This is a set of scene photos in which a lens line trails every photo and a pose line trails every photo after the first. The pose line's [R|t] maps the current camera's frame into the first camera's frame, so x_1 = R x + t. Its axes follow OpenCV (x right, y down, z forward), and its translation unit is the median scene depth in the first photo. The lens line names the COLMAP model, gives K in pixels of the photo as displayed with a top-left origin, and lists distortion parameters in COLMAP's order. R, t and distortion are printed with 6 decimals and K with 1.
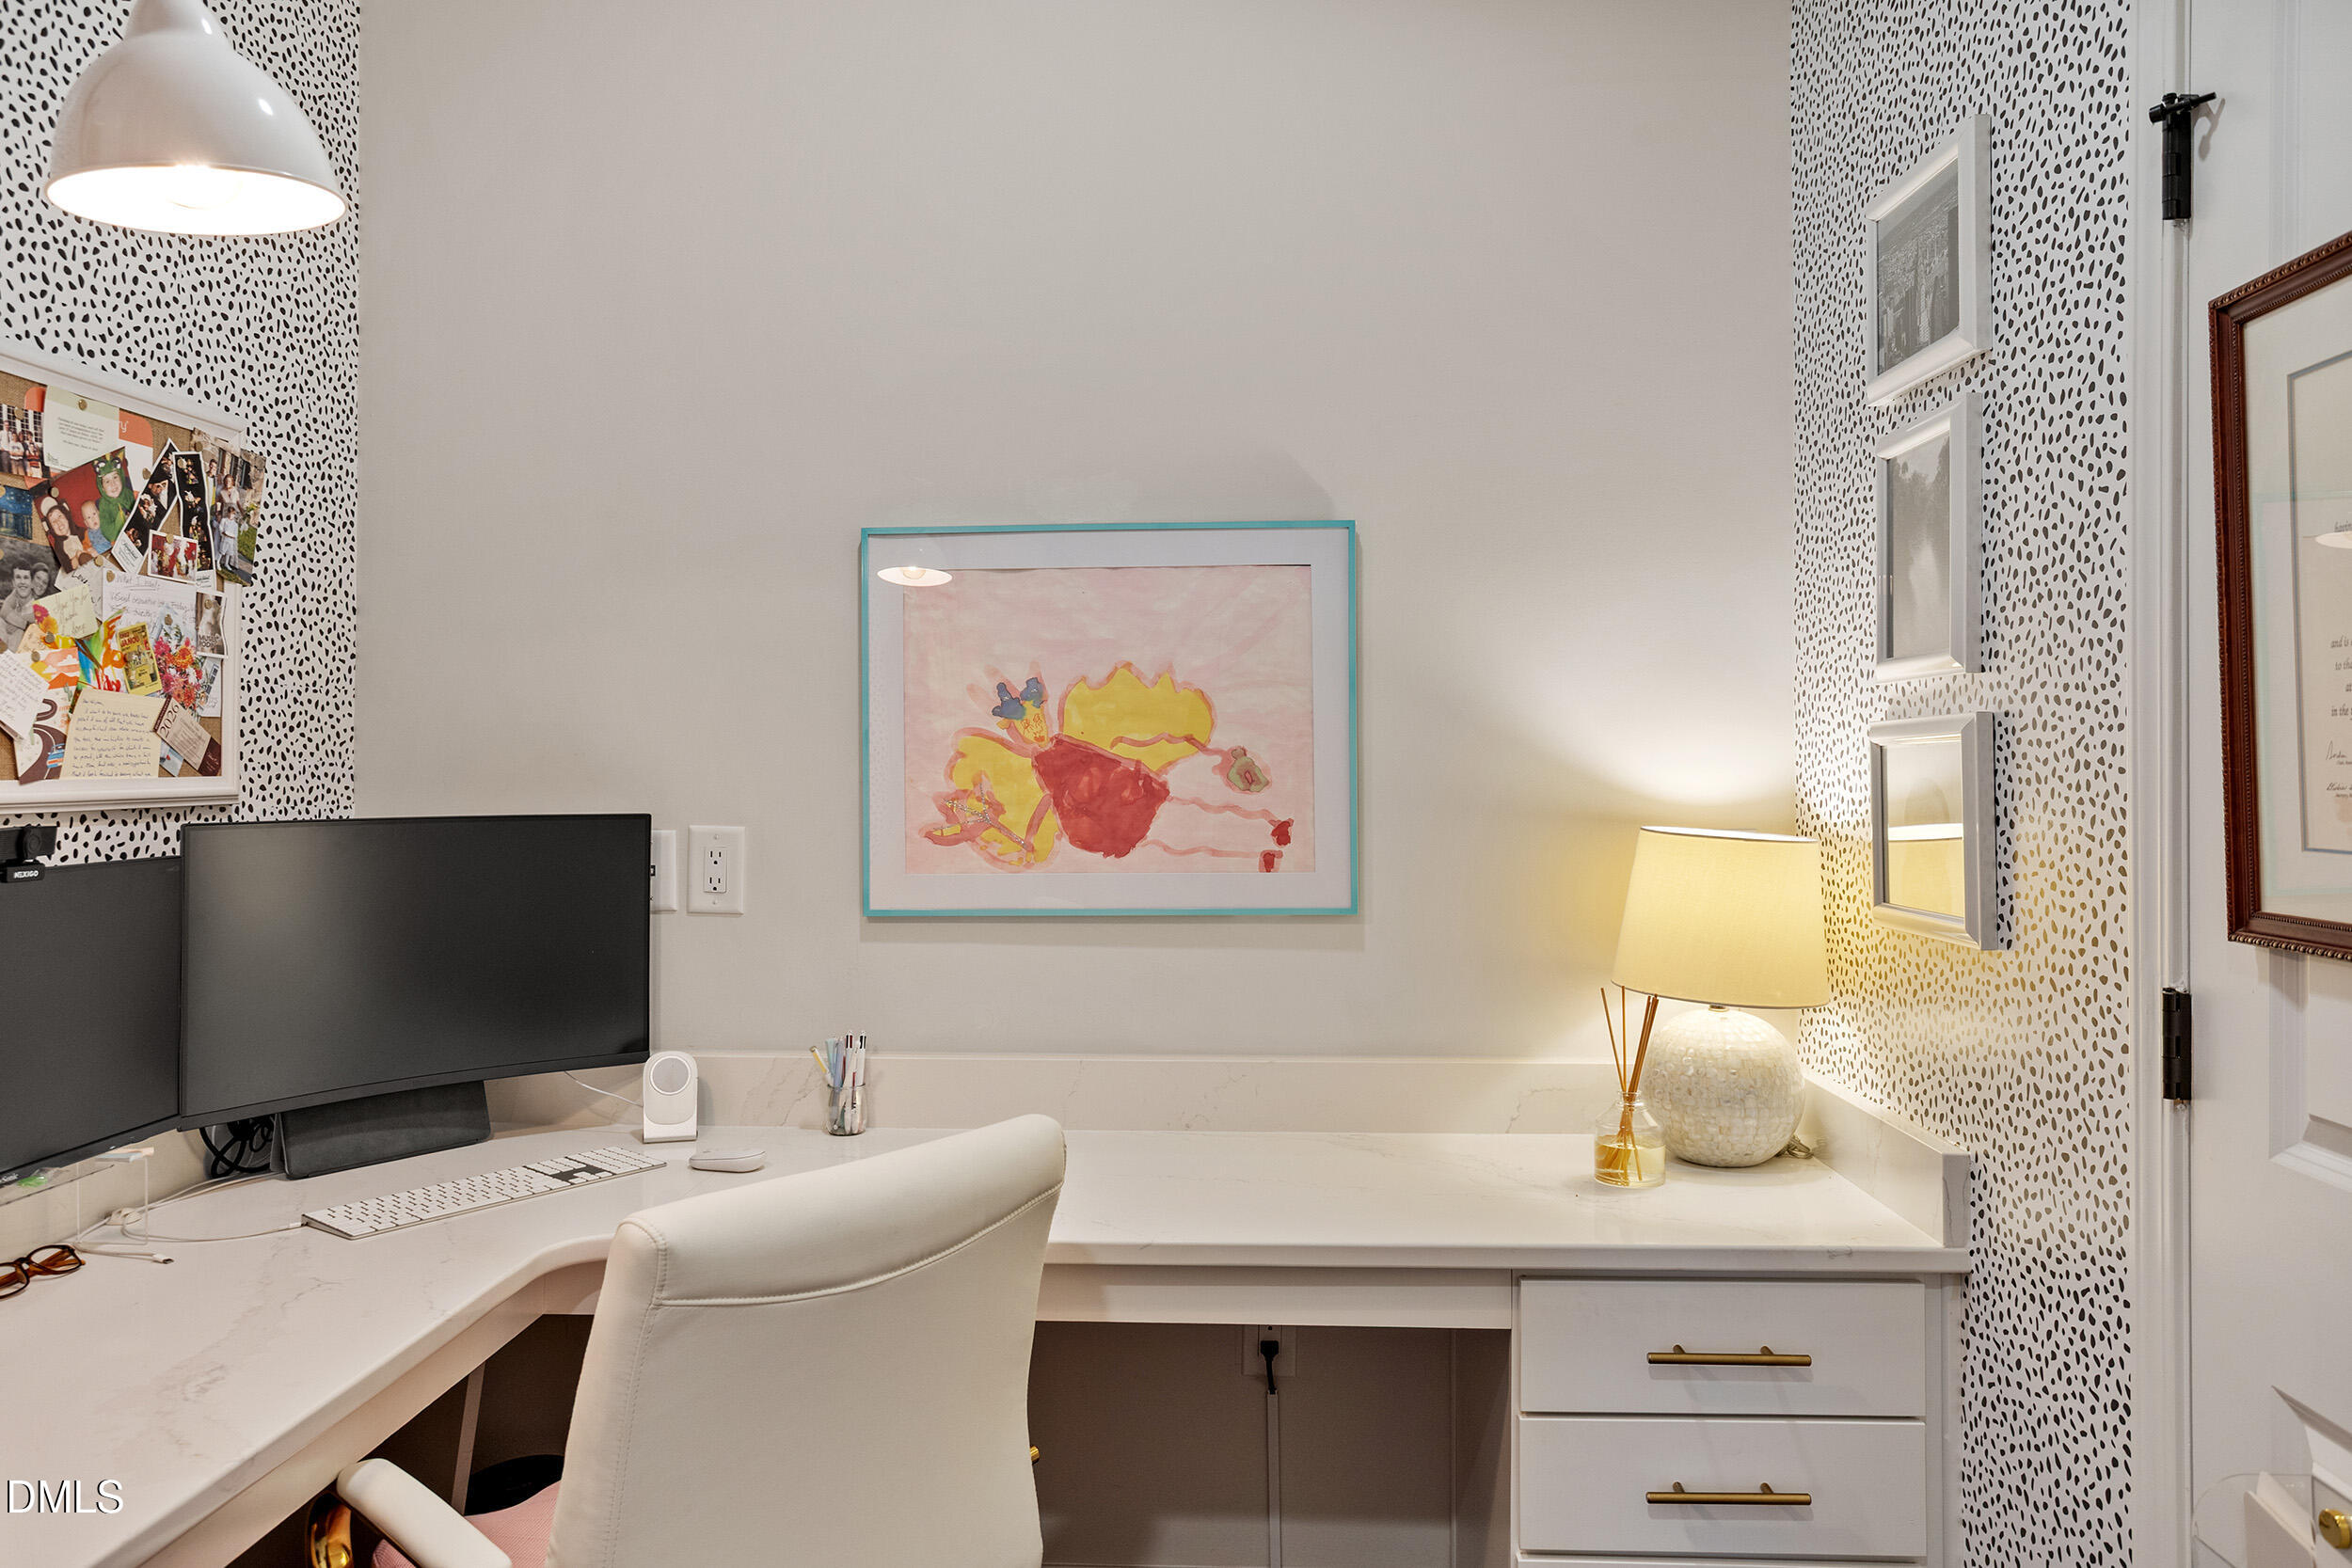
lens RADIAL K [[1673.1, 0, 1176.0], [0, 1673.1, 784.0], [0, 0, 1]] dist [0.001804, -0.000908]
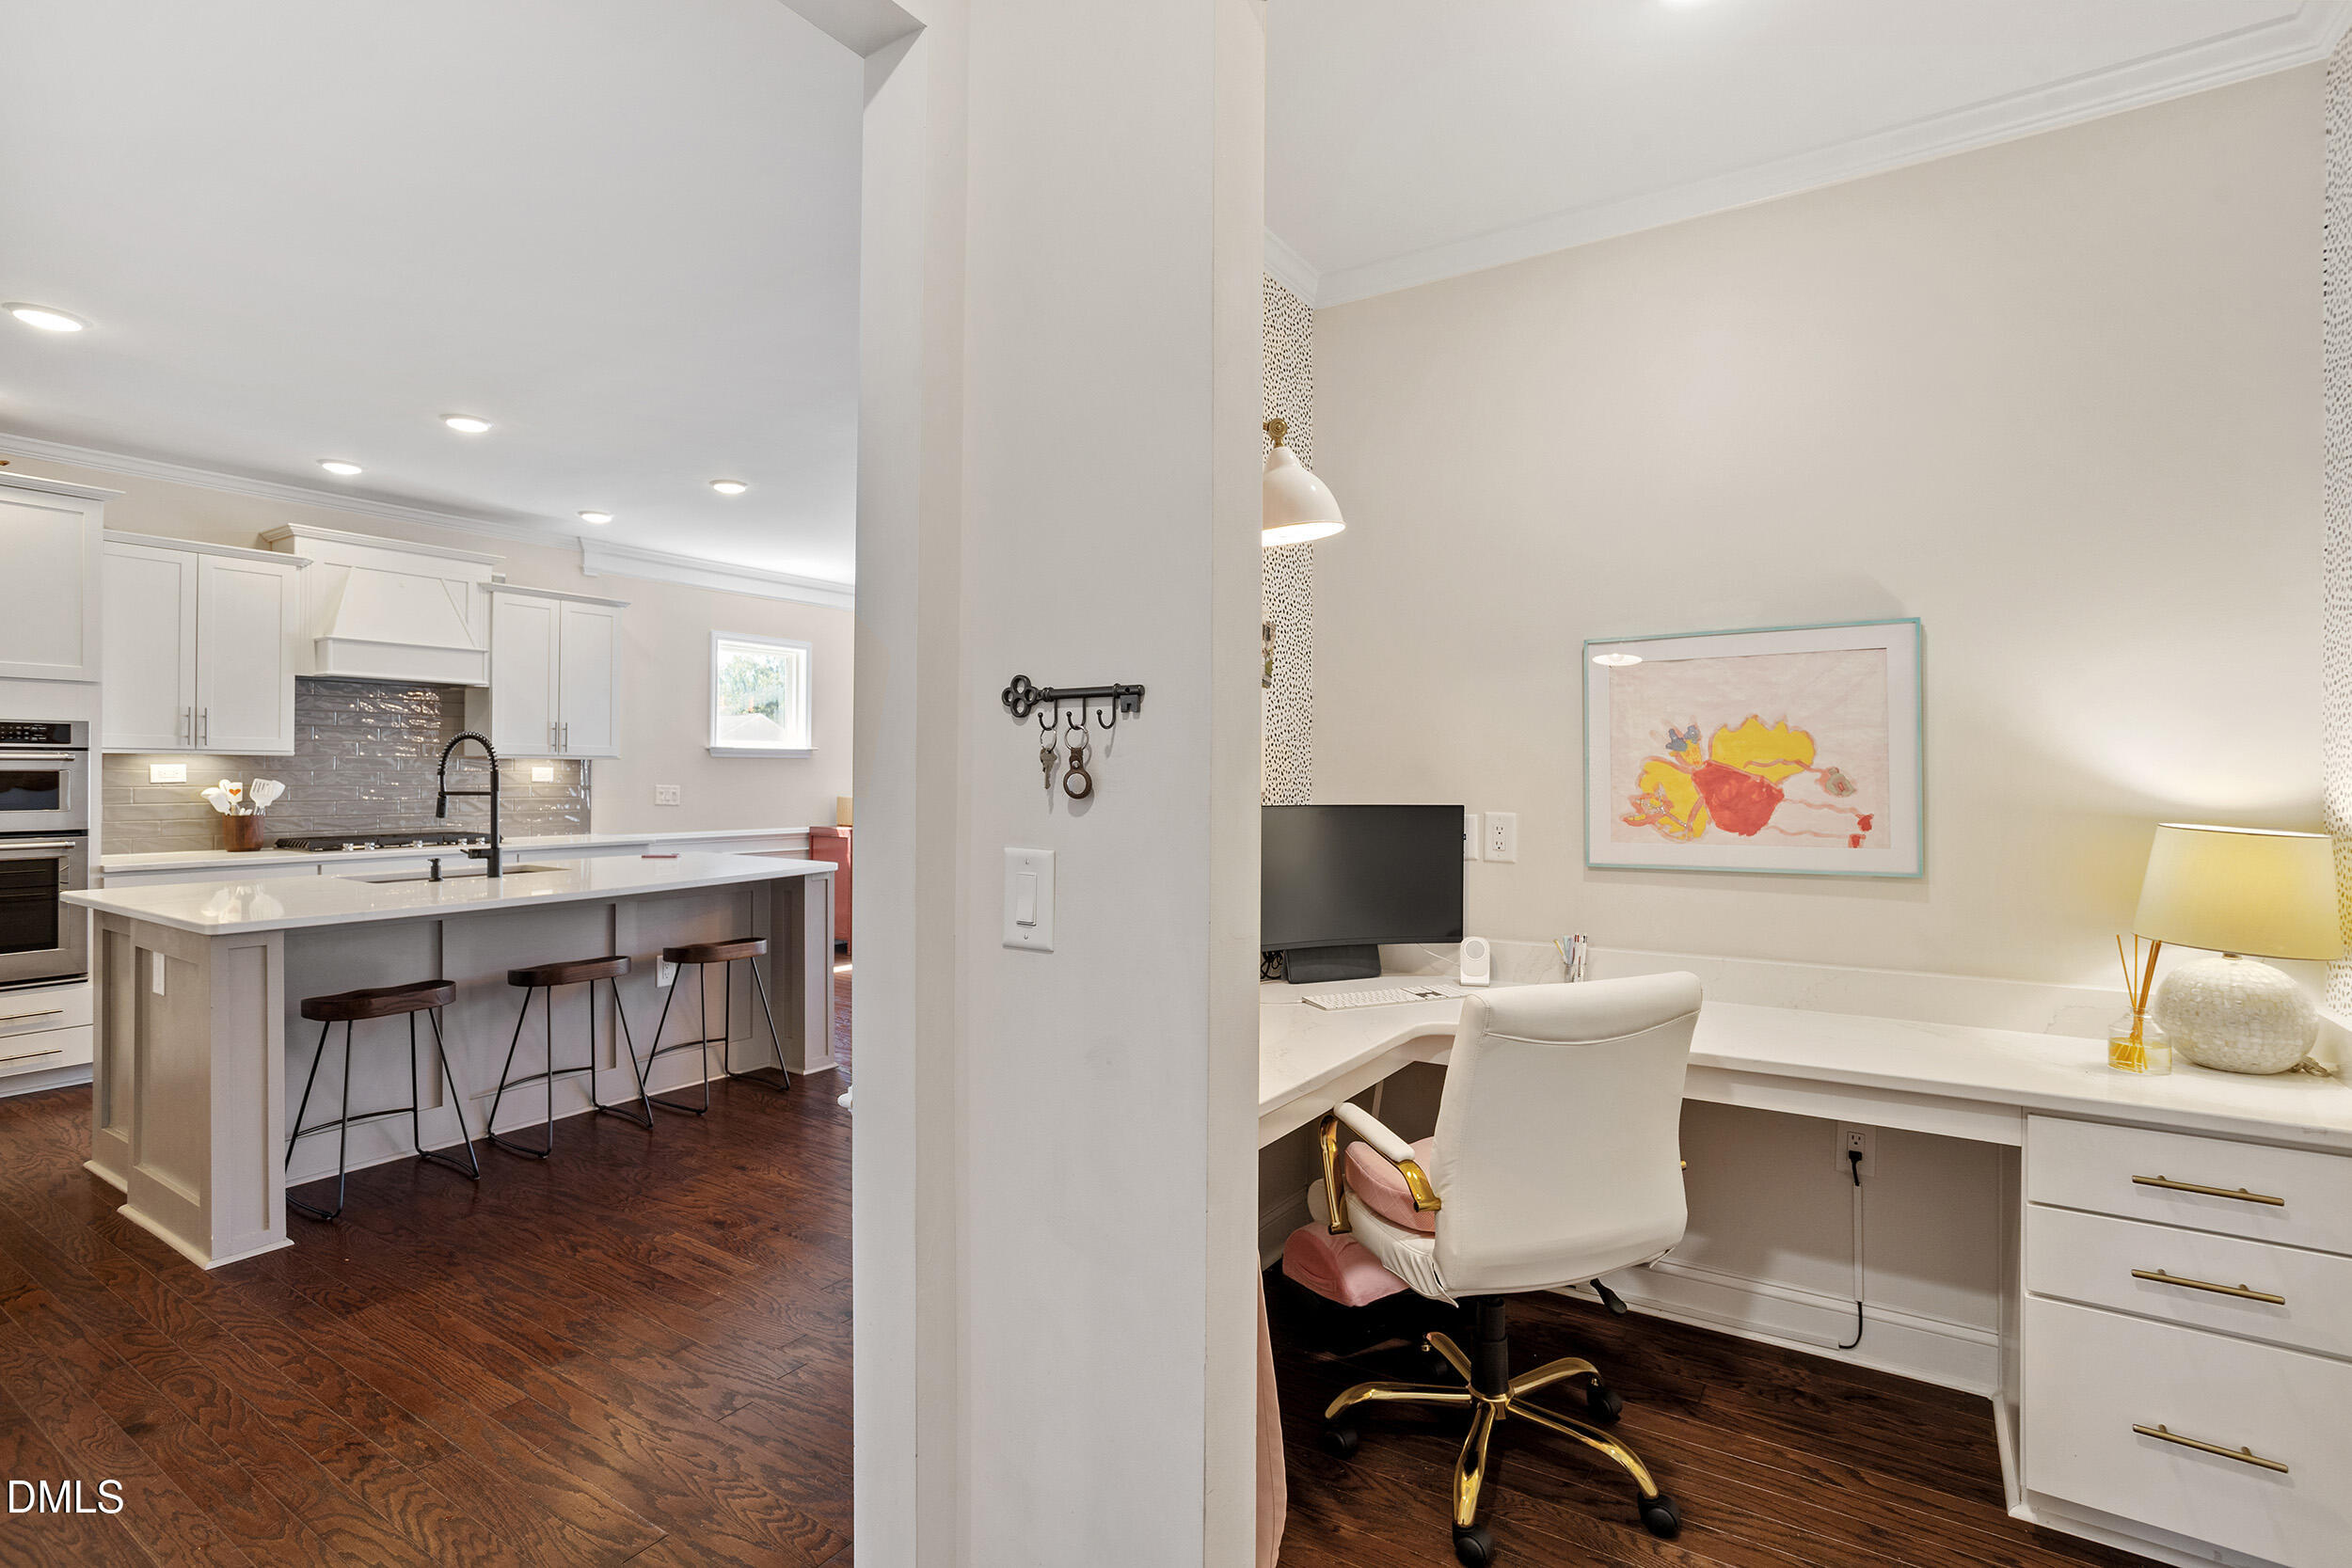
lens RADIAL K [[1114.1, 0, 1184.6], [0, 1114.1, 758.5], [0, 0, 1]] dist [-0.056689, 0.028867]
pose [[0.862447, -0.006381, -0.506107, 0.033200], [-0.009103, 0.999563, -0.028115, 0.004093], [0.506065, 0.028855, 0.862013, -0.189826]]
